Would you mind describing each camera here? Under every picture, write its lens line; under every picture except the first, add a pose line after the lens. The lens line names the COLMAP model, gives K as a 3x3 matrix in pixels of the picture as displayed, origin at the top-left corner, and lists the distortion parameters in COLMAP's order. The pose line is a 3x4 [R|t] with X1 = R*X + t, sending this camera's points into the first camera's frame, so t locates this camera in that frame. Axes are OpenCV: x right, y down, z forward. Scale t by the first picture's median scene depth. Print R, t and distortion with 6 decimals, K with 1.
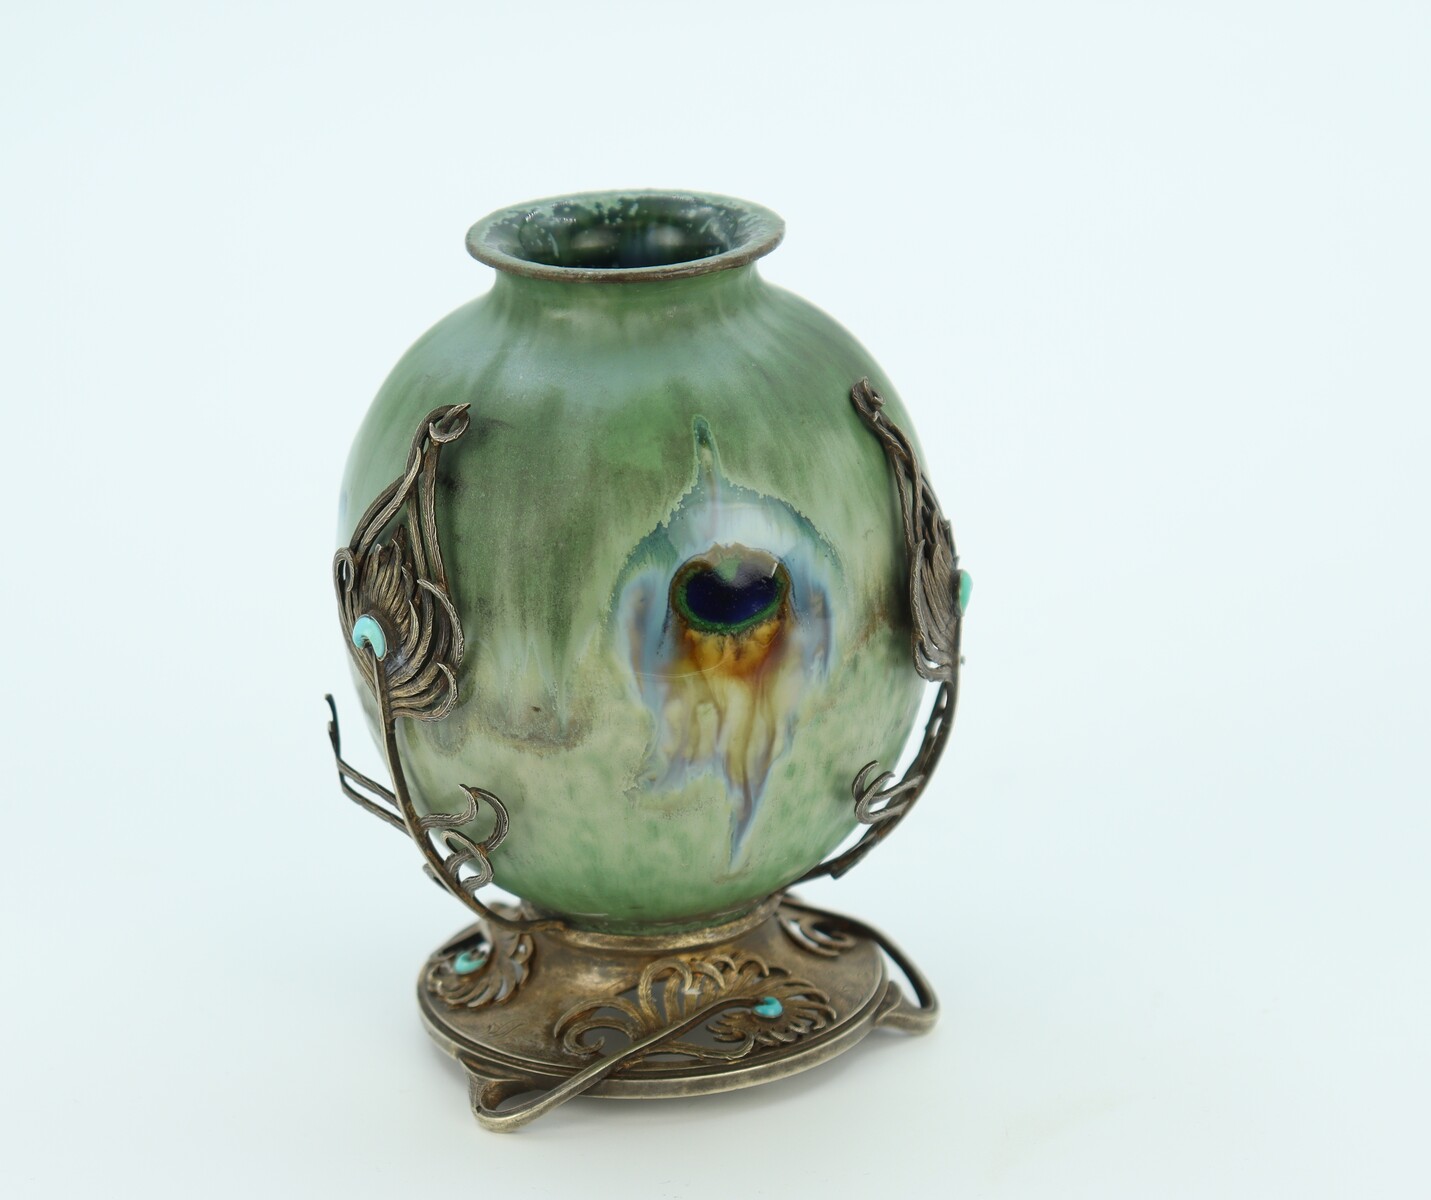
lens RADIAL K [[3943.0, 0, 623.8], [0, 3943.0, 597.6], [0, 0, 1]] dist [0.140932, 0.660694]
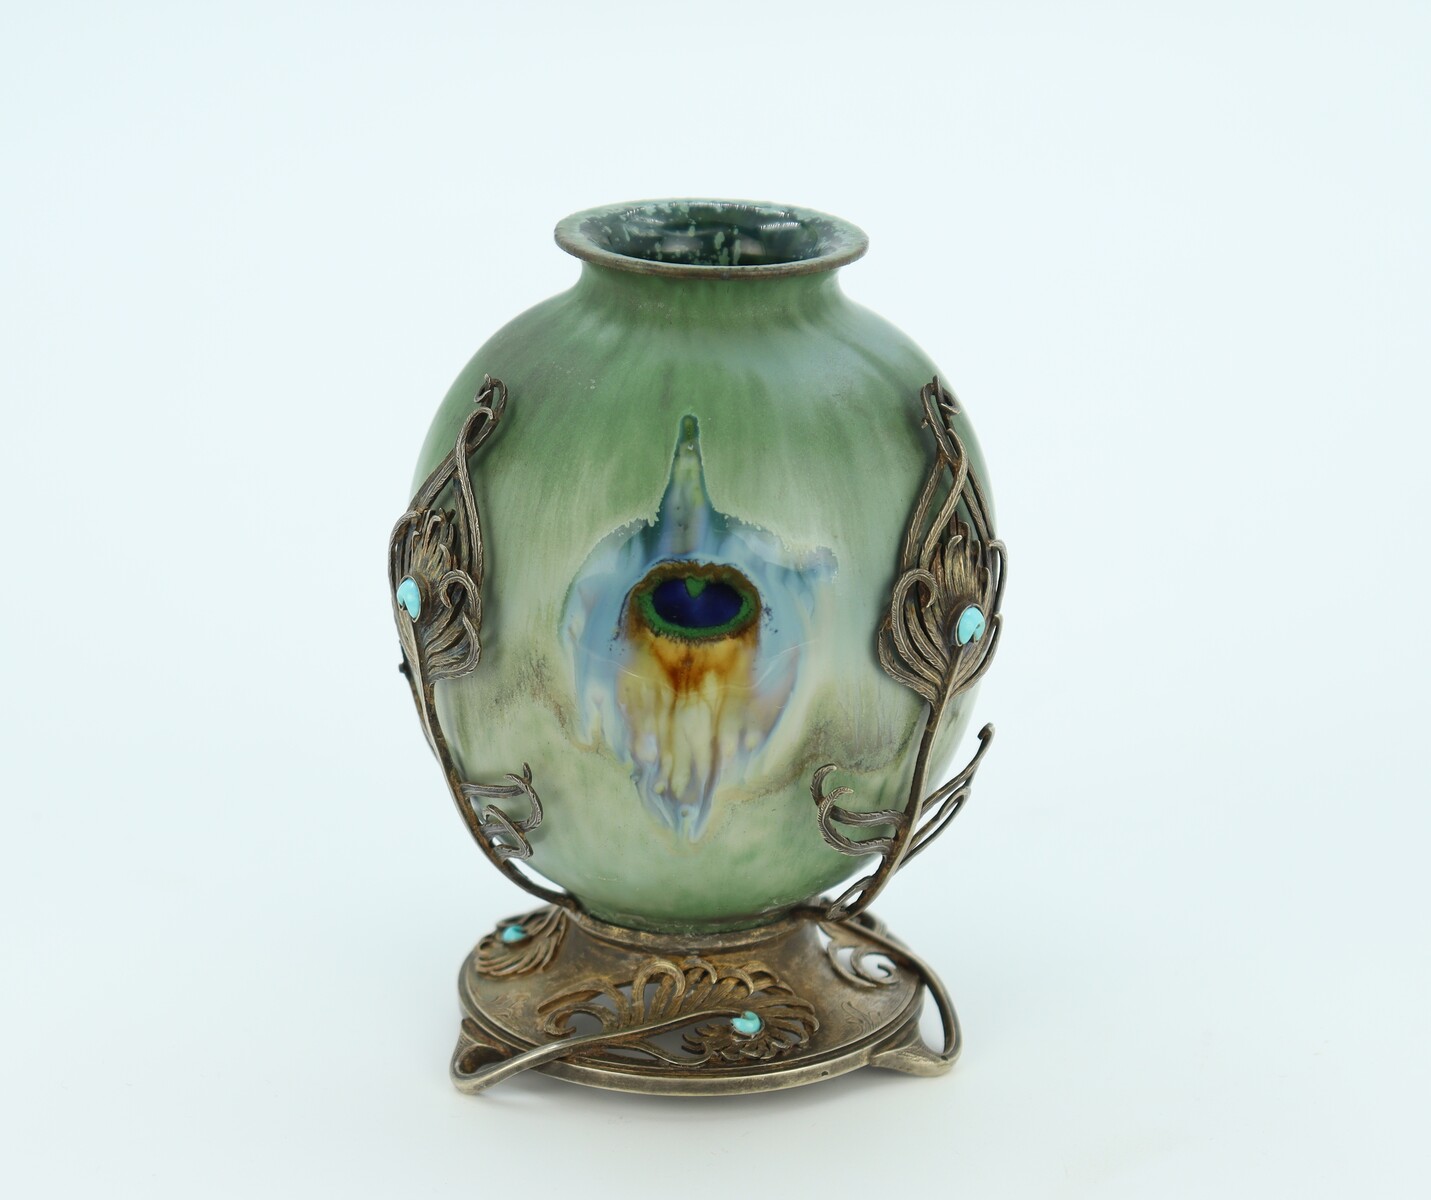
lens RADIAL K [[3943.0, 0, 623.8], [0, 3943.0, 597.6], [0, 0, 1]] dist [0.140932, 0.660694]
pose [[-0.173232, -0.280299, 0.944152, -1.016464], [0.324358, 0.888928, 0.323417, -0.357793], [-0.929937, 0.362269, -0.063074, 1.157121]]
